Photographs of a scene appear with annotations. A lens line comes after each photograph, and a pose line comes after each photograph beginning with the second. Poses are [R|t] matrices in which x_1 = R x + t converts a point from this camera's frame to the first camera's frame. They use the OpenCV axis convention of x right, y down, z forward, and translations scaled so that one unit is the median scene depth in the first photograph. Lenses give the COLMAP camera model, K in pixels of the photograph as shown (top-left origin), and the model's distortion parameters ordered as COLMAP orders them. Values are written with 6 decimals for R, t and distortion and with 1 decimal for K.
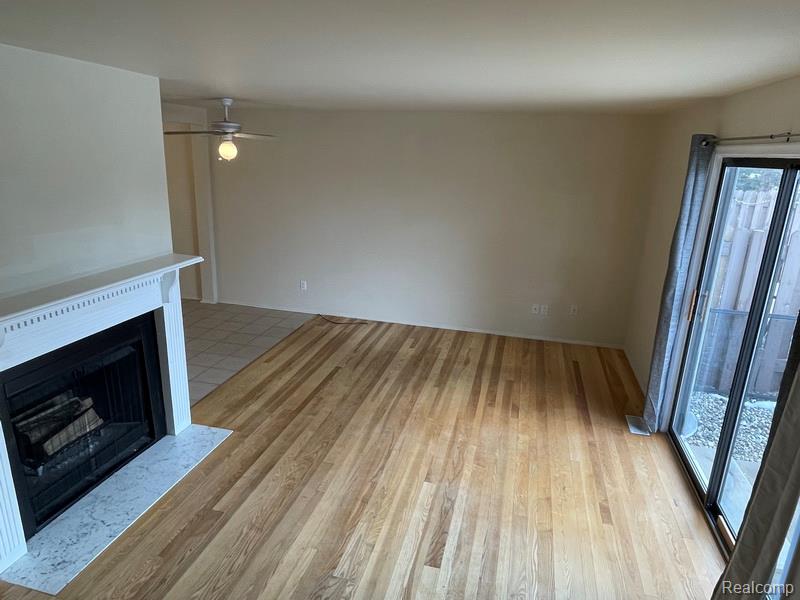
lens RADIAL K [[504.9, 0, 397.2], [0, 504.9, 299.2], [0, 0, 1]] dist [-0.004543, -0.001860]
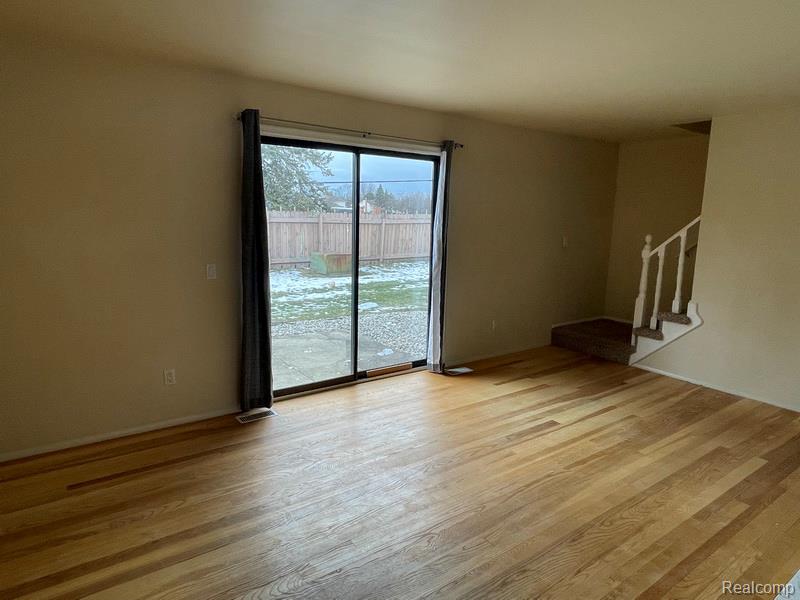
lens RADIAL K [[504.9, 0, 402.3], [0, 504.9, 298.9], [0, 0, 1]] dist [-0.004543, -0.001860]
pose [[-0.779387, -0.163717, 0.604775, -0.326147], [0.126167, 0.904473, 0.407443, -0.360663], [-0.613708, 0.393858, -0.684279, 1.693456]]
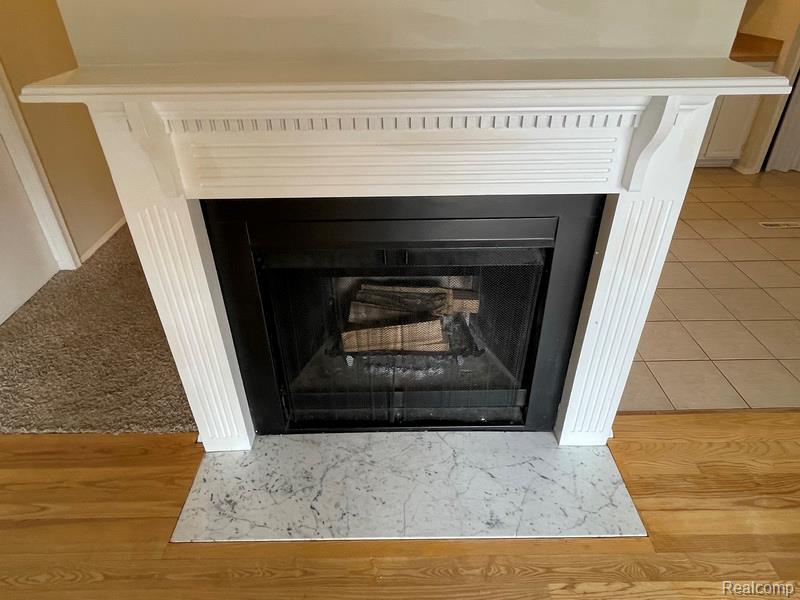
lens RADIAL K [[504.9, 0, 397.2], [0, 504.9, 301.4], [0, 0, 1]] dist [-0.004543, -0.001860]
pose [[0.268562, 0.503316, -0.821308, -0.149702], [-0.262185, 0.858636, 0.440459, -0.042225], [0.926895, 0.097044, 0.362559, 0.714489]]
